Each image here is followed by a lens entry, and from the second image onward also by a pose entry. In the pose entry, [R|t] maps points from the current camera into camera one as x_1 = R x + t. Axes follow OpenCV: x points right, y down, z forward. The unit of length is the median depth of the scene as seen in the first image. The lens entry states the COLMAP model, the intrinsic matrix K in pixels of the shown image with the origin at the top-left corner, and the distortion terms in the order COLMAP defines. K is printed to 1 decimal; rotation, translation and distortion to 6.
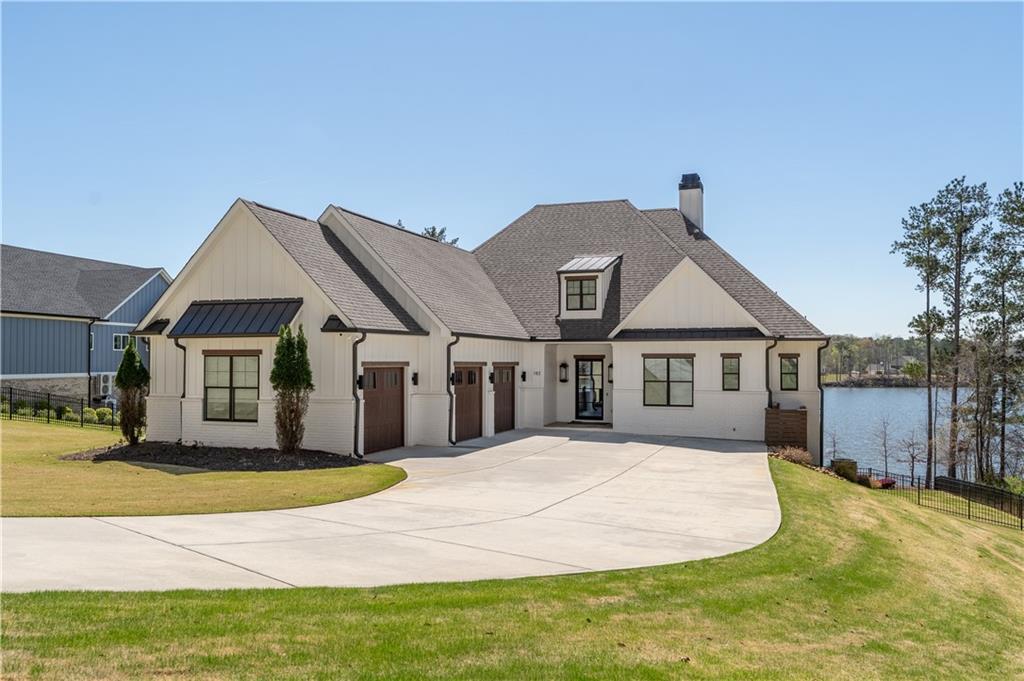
lens RADIAL K [[713.2, 0, 512.8], [0, 713.2, 333.4], [0, 0, 1]] dist [0.007500, -0.014260]
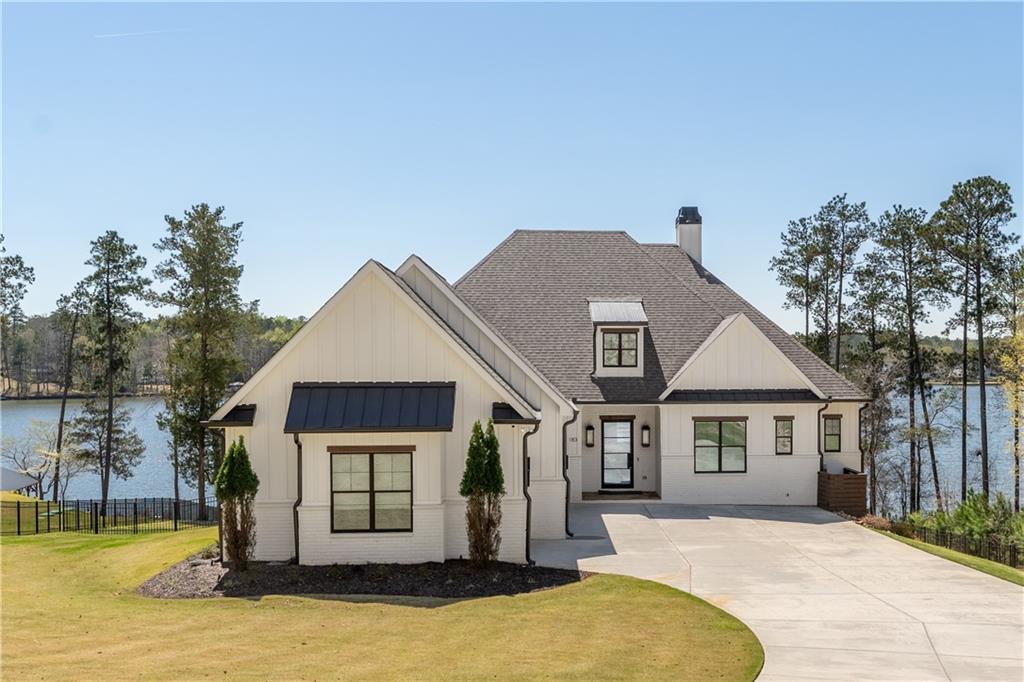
lens RADIAL K [[950.0, 0, 515.1], [0, 950.0, 349.4], [0, 0, 1]] dist [0.008138, 0.000000]
pose [[0.935110, -0.000675, 0.354358, -0.456473], [-0.009189, 0.999616, 0.026154, -0.086328], [-0.354240, -0.027713, 0.934744, -0.060852]]
